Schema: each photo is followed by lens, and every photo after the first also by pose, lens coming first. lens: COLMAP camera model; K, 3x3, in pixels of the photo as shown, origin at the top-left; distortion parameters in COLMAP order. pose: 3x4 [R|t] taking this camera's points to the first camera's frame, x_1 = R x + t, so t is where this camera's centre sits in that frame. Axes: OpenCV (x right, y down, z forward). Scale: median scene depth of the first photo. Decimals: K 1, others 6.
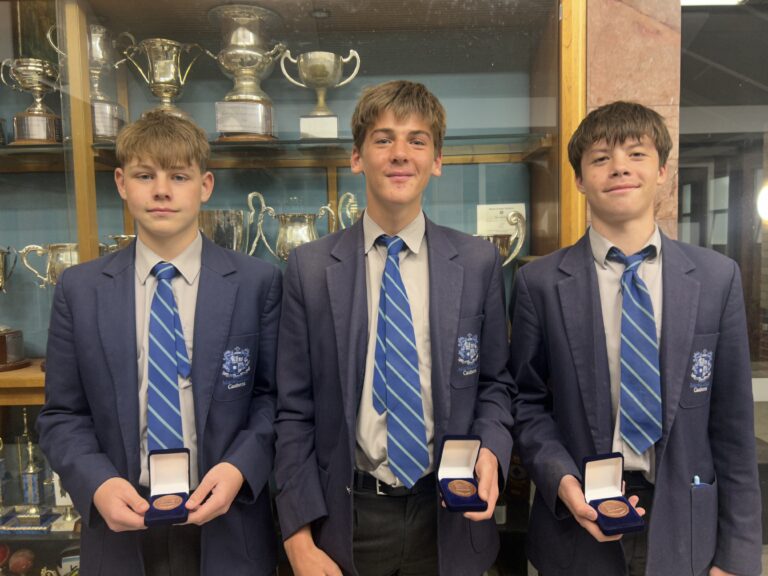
lens RADIAL K [[567.6, 0, 388.2], [0, 567.6, 283.9], [0, 0, 1]] dist [0.033247, -0.039630]
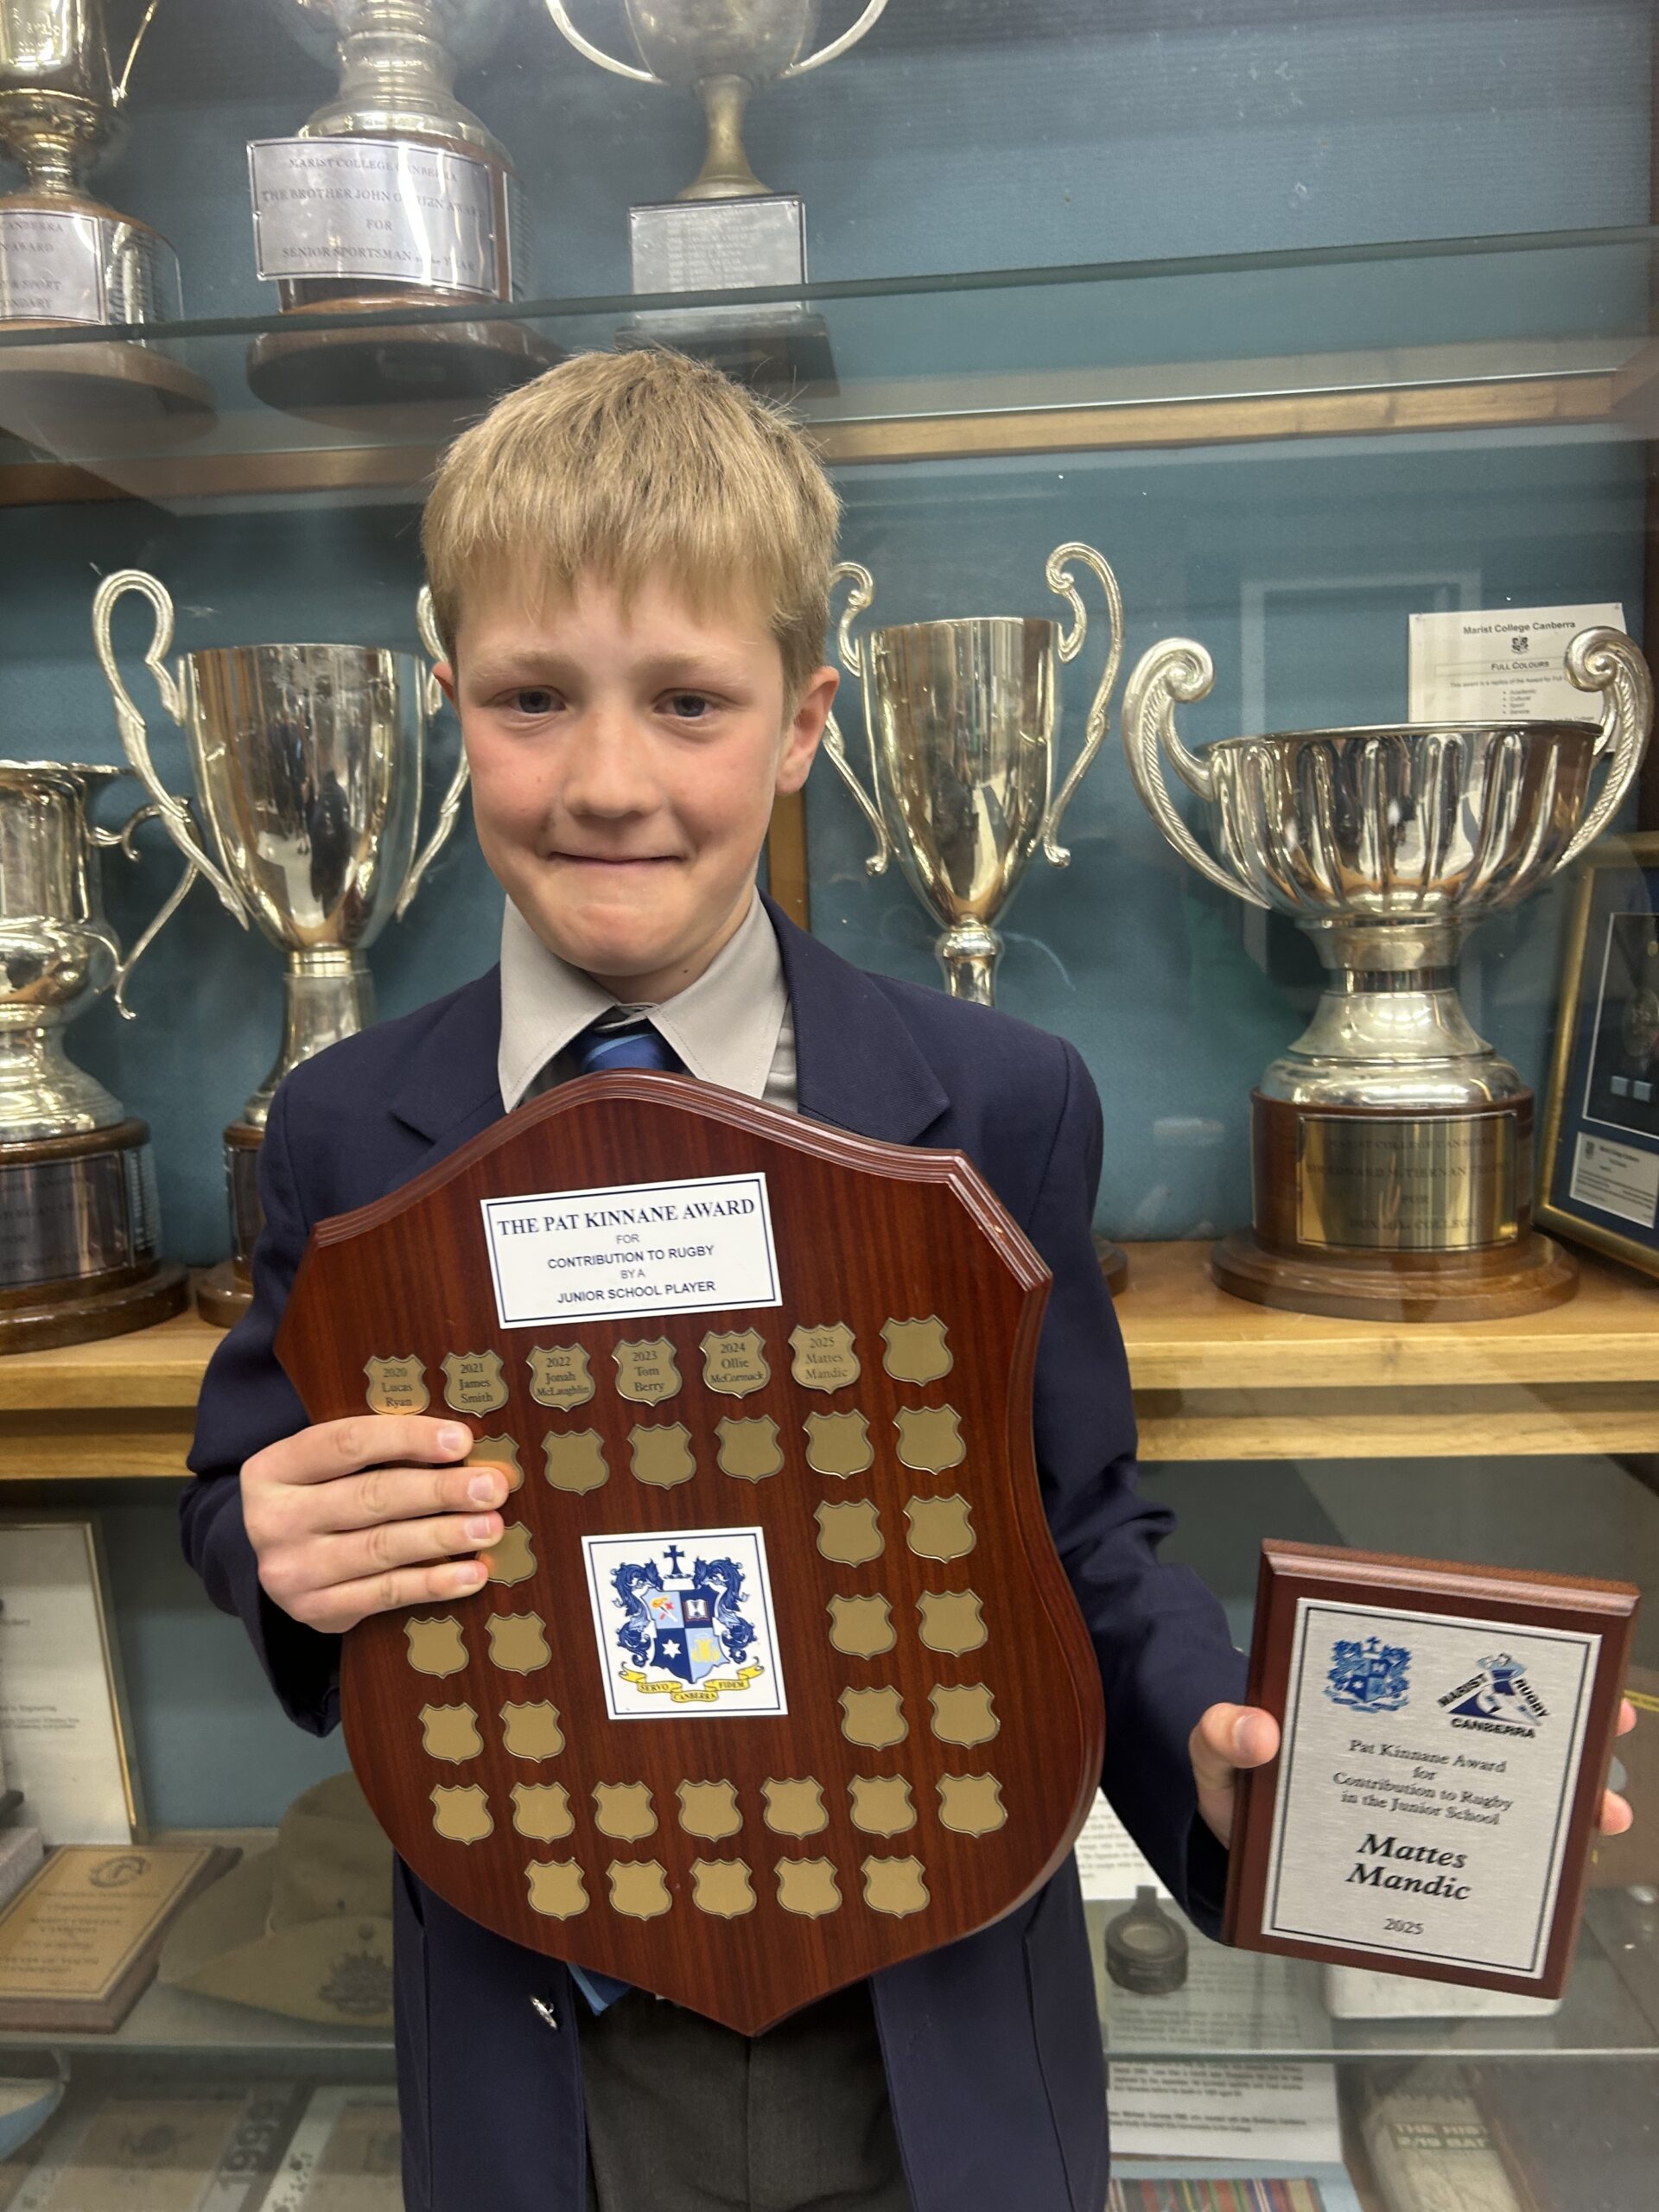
lens RADIAL K [[1634.8, 0, 819.3], [0, 1634.8, 1086.7], [0, 0, 1]] dist [0.033247, -0.039630]
pose [[0.998481, -0.009754, -0.054229, -0.050185], [0.012388, 0.998749, 0.048436, 0.016951], [0.053689, -0.049034, 0.997353, 0.346064]]
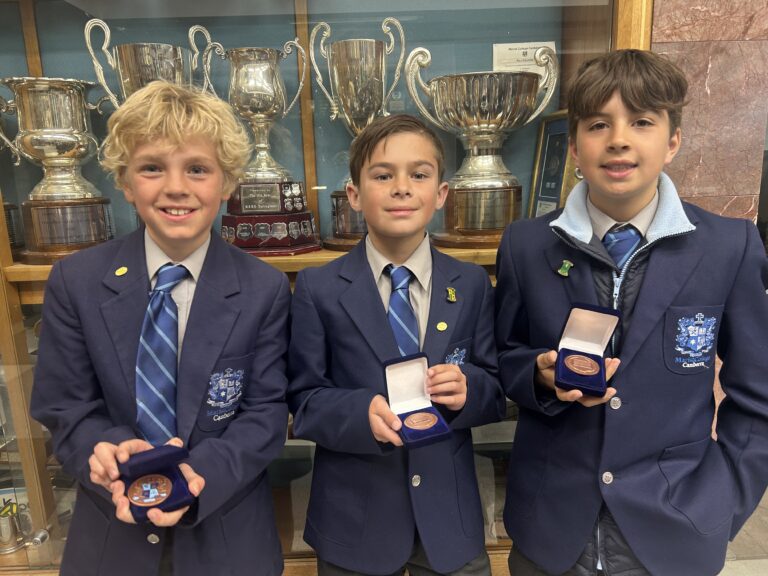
lens RADIAL K [[567.6, 0, 382.3], [0, 567.6, 293.3], [0, 0, 1]] dist [0.033247, -0.039630]
pose [[0.999668, -0.016607, 0.019720, -0.013456], [0.013588, 0.989420, 0.144441, 0.085849], [-0.021910, -0.144125, 0.989317, 0.215271]]
